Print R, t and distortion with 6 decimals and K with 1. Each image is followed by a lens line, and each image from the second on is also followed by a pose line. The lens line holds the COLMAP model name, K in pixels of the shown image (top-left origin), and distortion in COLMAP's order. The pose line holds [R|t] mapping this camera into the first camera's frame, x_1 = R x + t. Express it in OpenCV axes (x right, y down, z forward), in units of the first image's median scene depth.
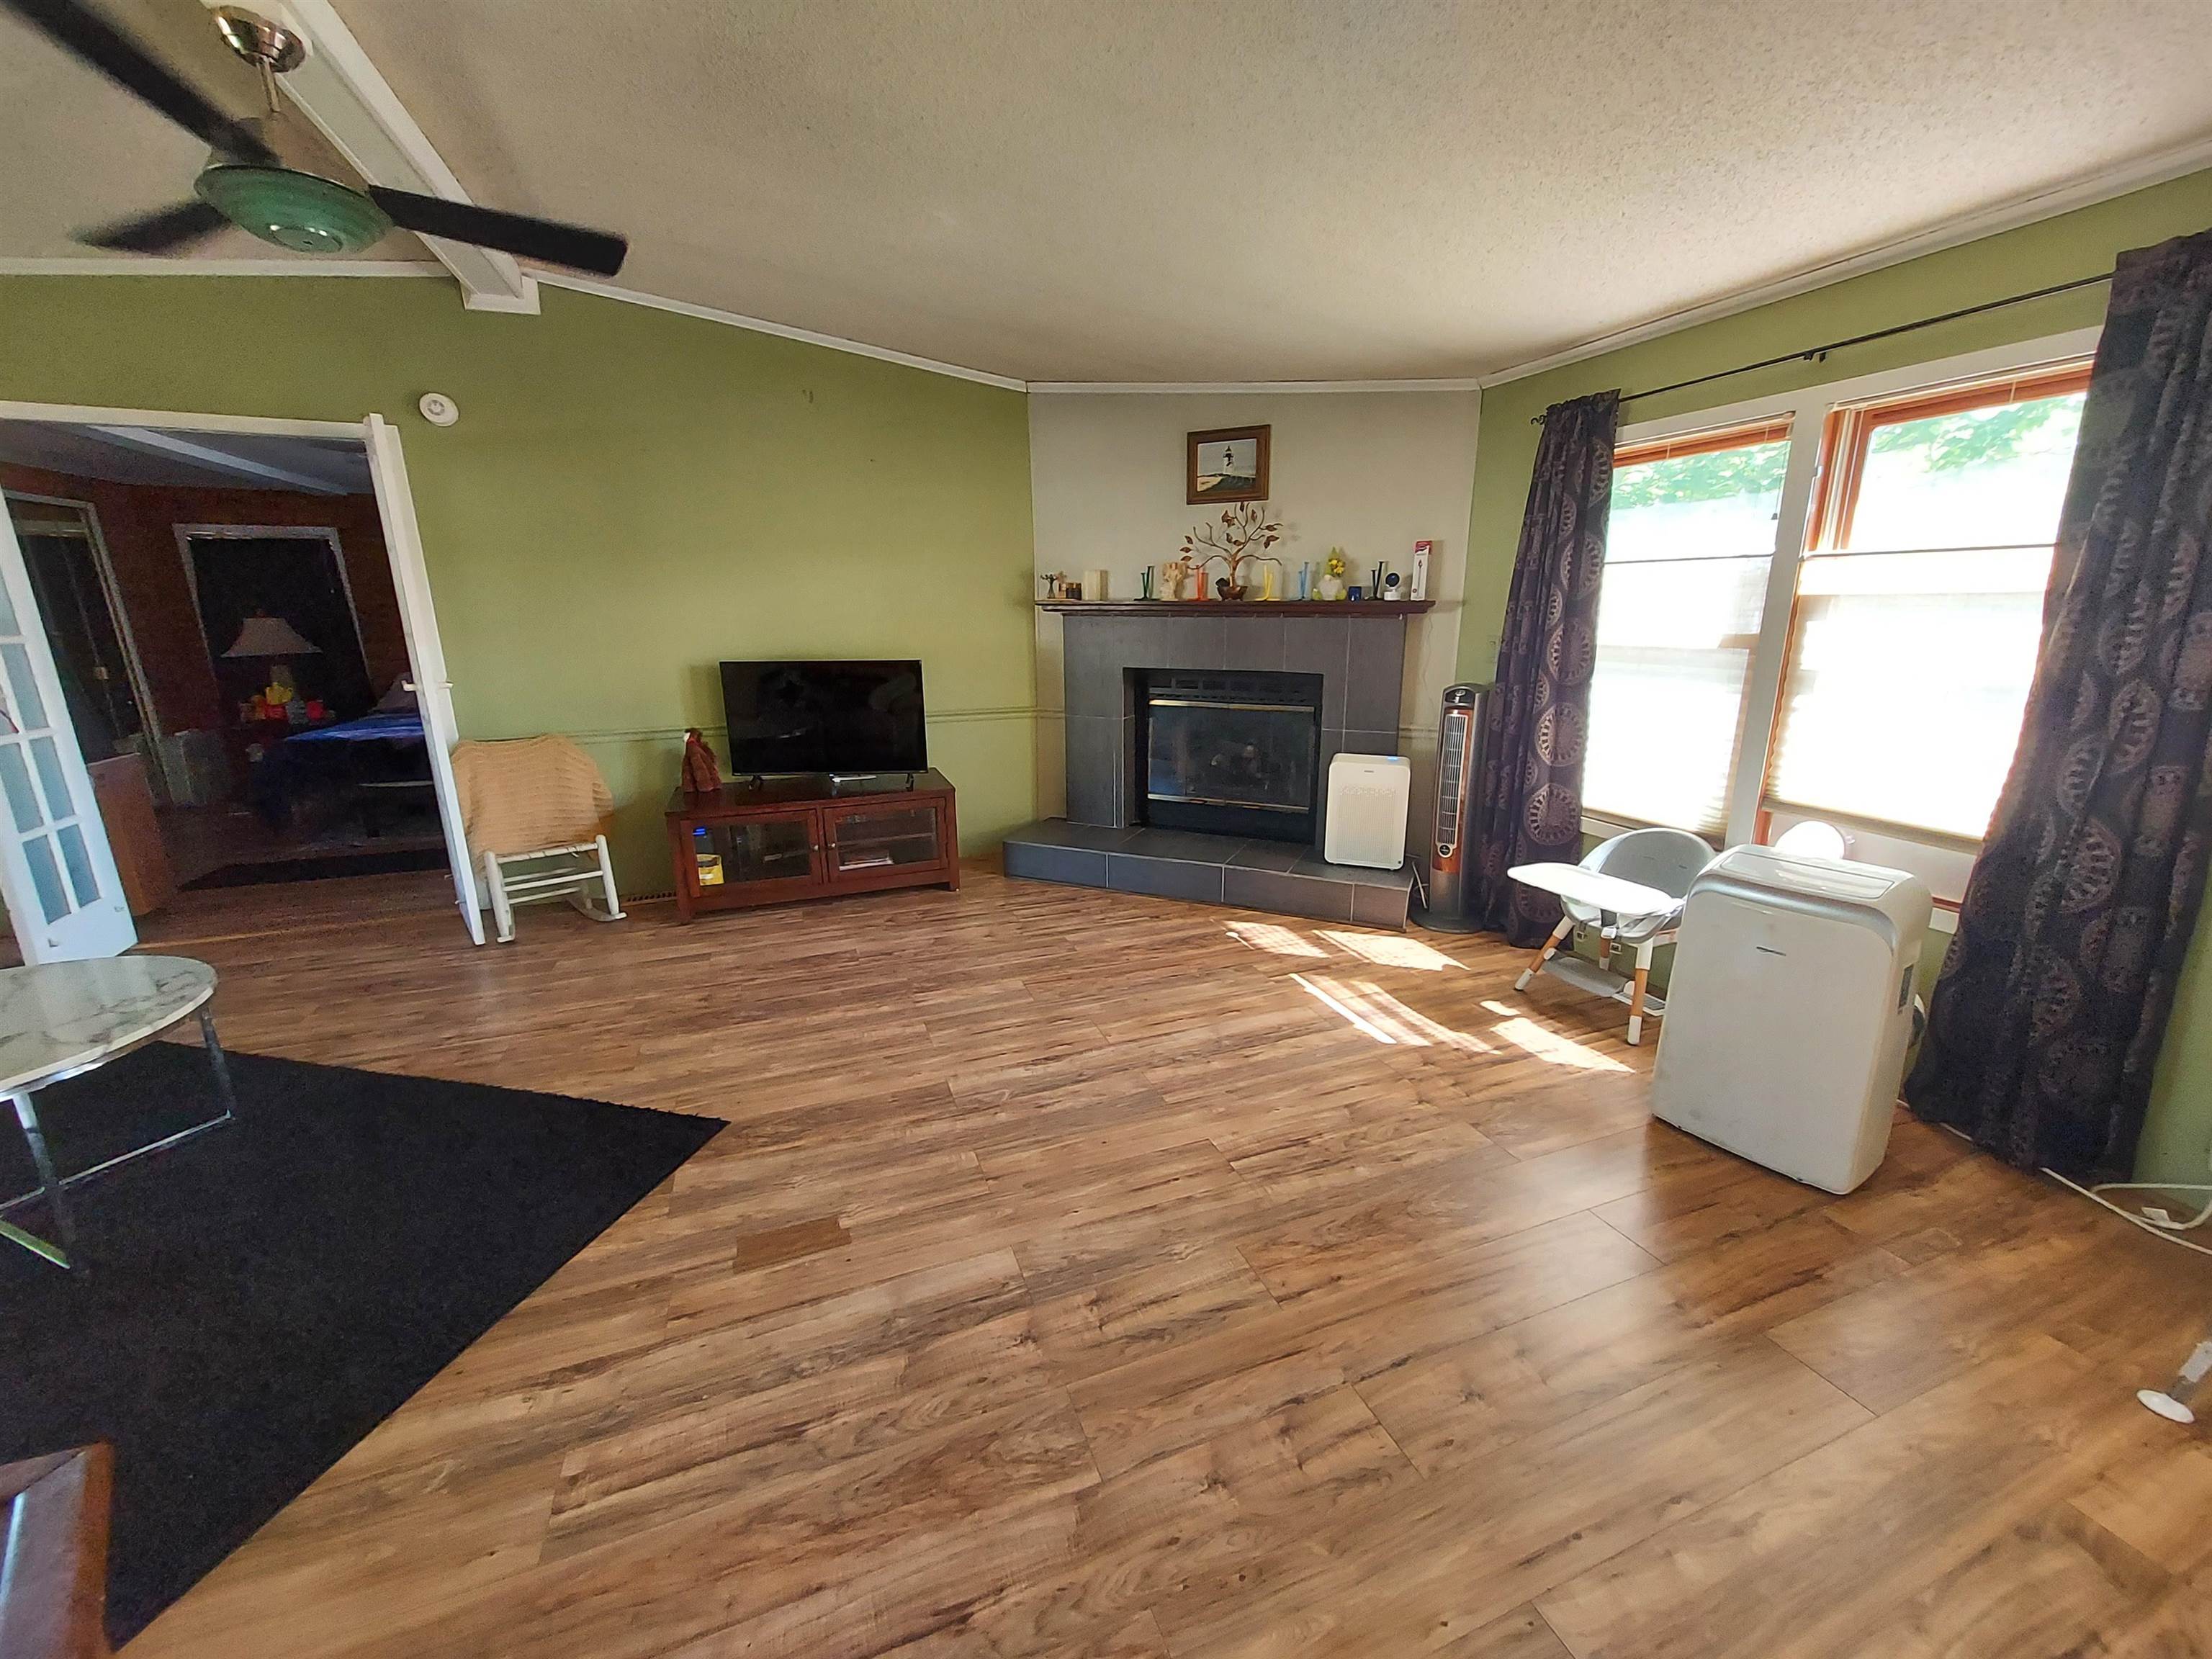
lens RADIAL K [[857.9, 0, 1114.6], [0, 857.9, 829.4], [0, 0, 1]] dist [0.020933, -0.006216]
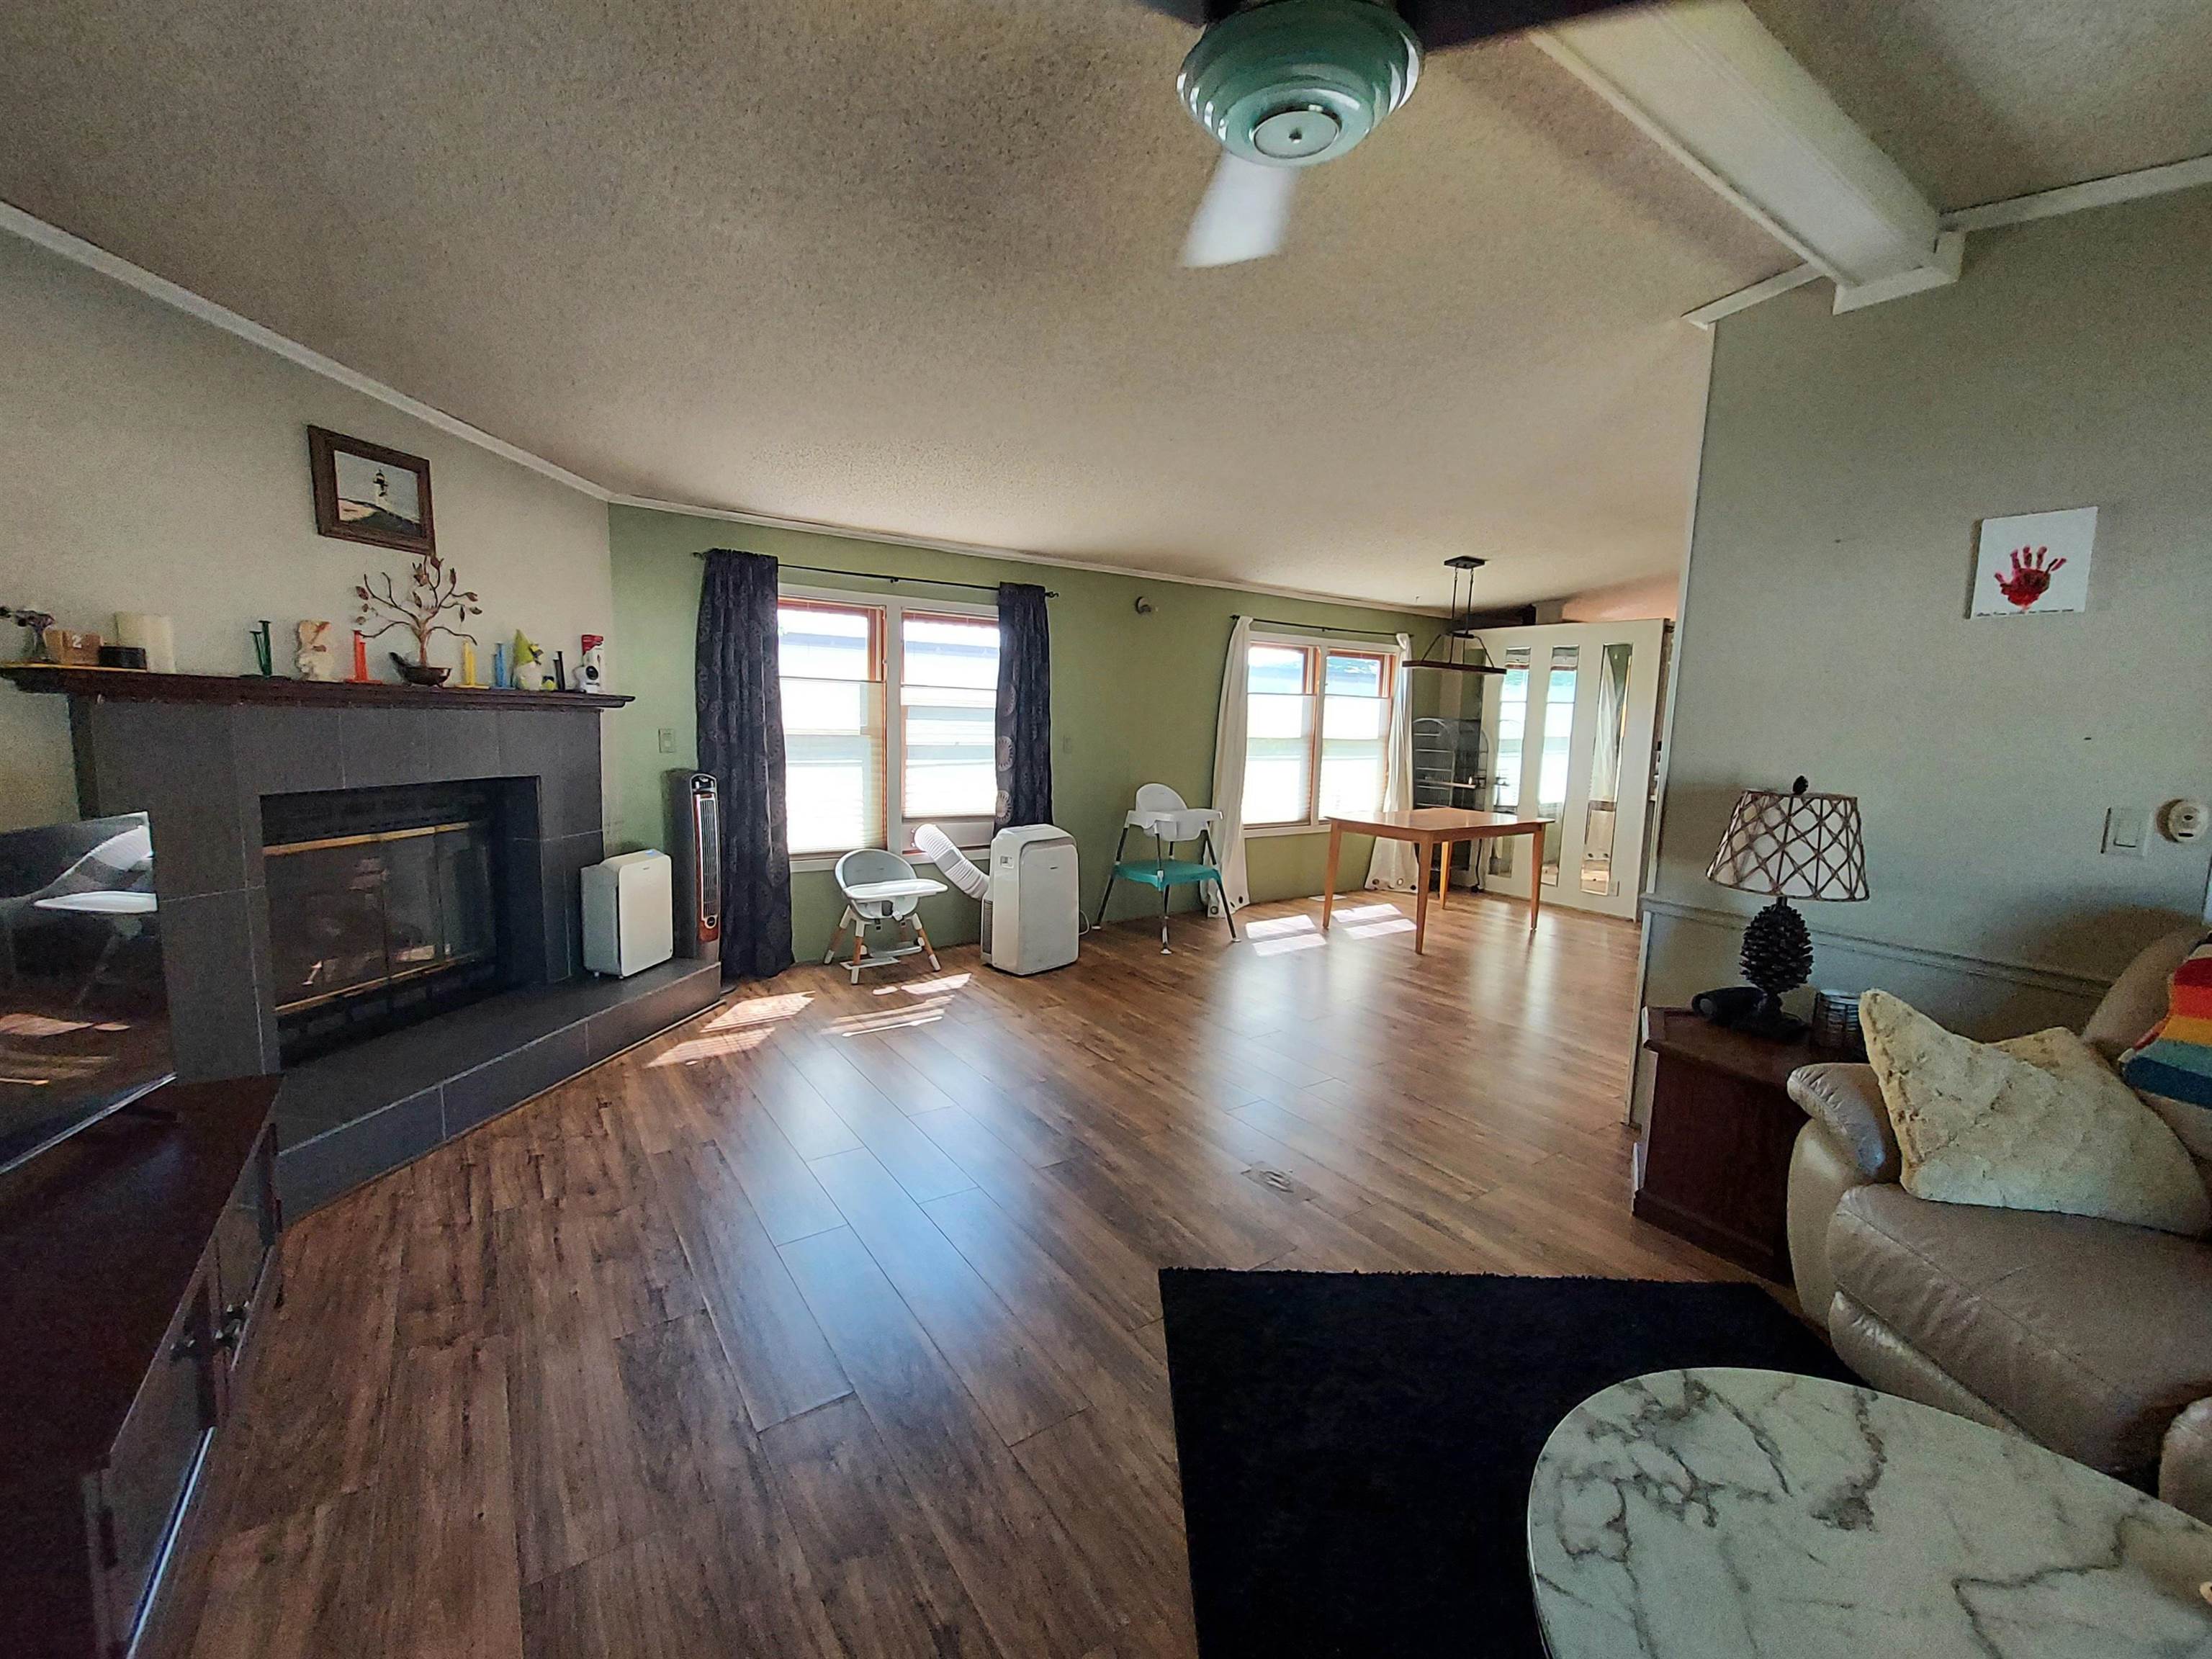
lens RADIAL K [[857.9, 0, 1114.6], [0, 857.9, 829.4], [0, 0, 1]] dist [0.020933, -0.006216]
pose [[-0.211456, -0.134213, 0.968129, -0.799046], [0.212807, 0.960441, 0.179628, -0.180914], [-0.953939, 0.244008, -0.174530, 0.692832]]
